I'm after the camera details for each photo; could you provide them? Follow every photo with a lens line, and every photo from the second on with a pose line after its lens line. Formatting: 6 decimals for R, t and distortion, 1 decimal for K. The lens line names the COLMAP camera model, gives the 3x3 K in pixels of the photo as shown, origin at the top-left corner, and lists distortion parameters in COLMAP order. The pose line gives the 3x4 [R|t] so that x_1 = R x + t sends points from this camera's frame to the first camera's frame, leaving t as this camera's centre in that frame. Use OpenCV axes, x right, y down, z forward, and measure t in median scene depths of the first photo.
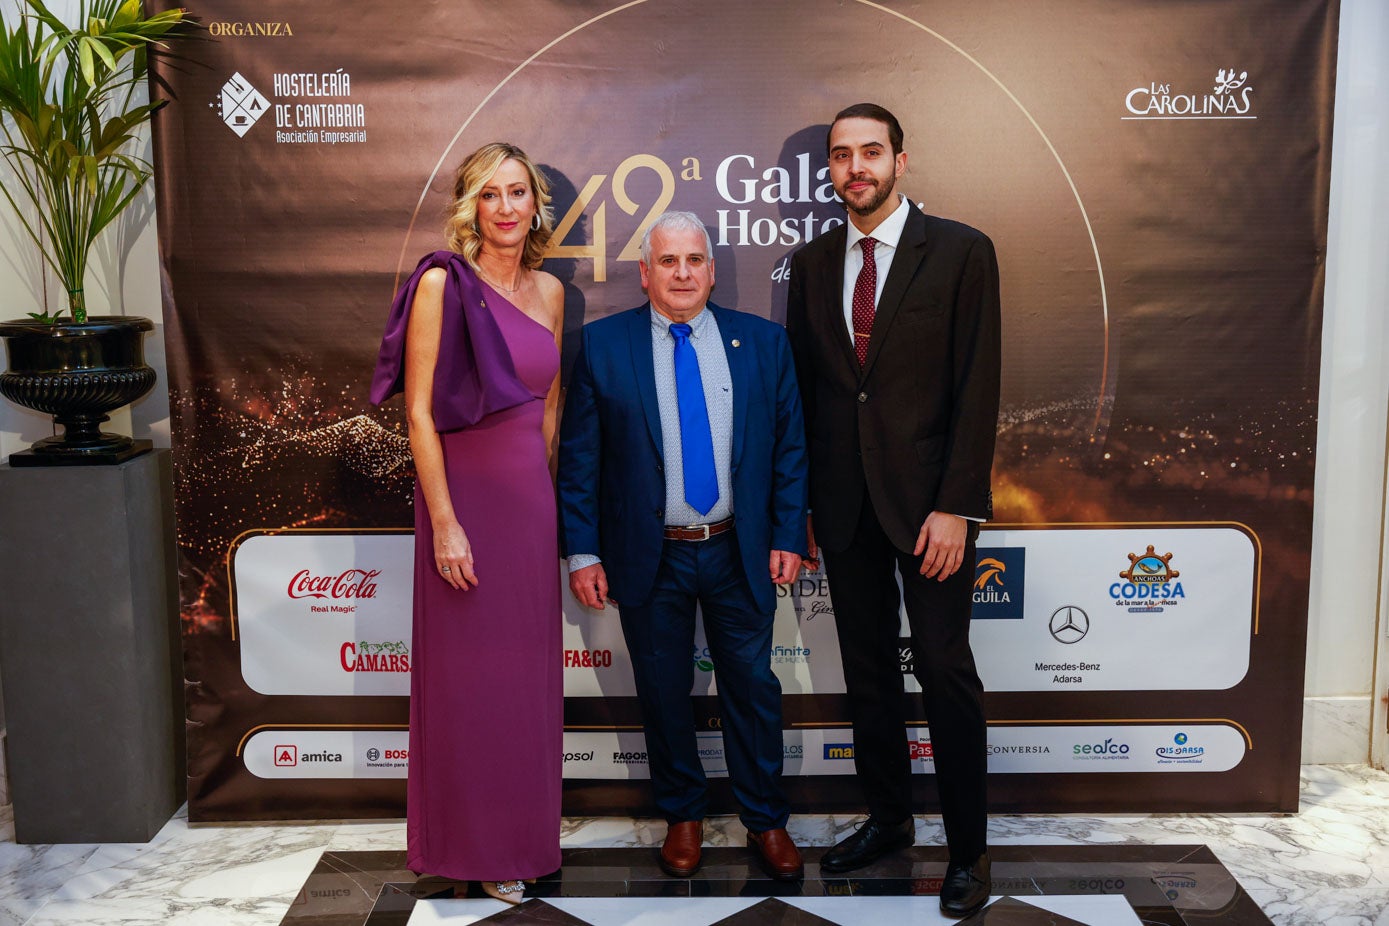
lens RADIAL K [[1457.6, 0, 698.7], [0, 1457.6, 463.5], [0, 0, 1]] dist [-0.002379, -0.009480]
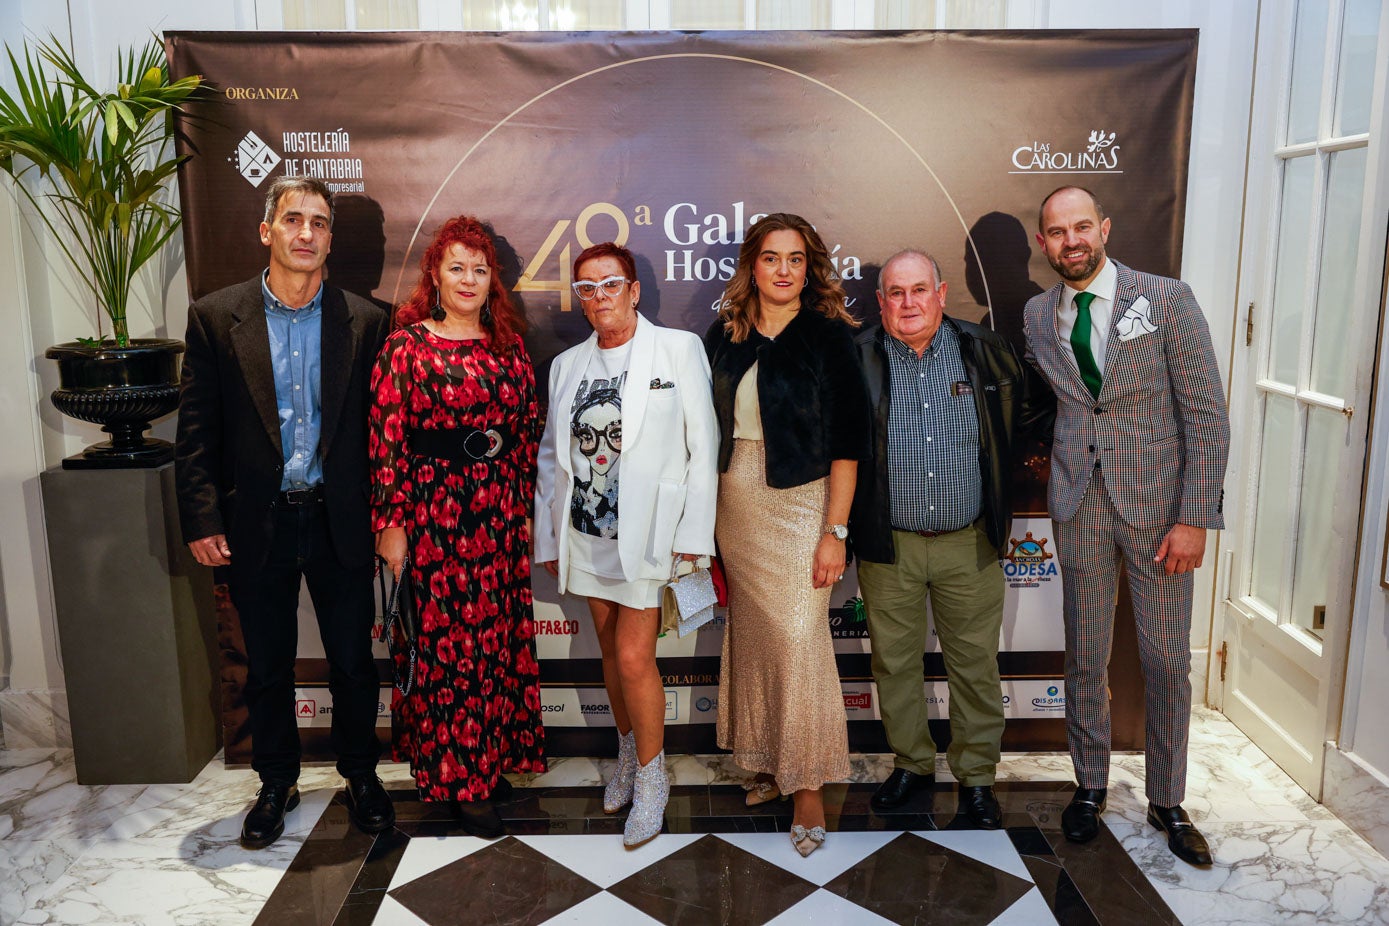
lens RADIAL K [[1110.7, 0, 694.5], [0, 1110.7, 463.0], [0, 0, 1]] dist [0.001543, -0.006923]
pose [[0.999890, -0.001722, 0.014761, 0.022870], [0.001191, 0.999354, 0.035911, -0.034842], [-0.014813, -0.035889, 0.999246, 0.098669]]
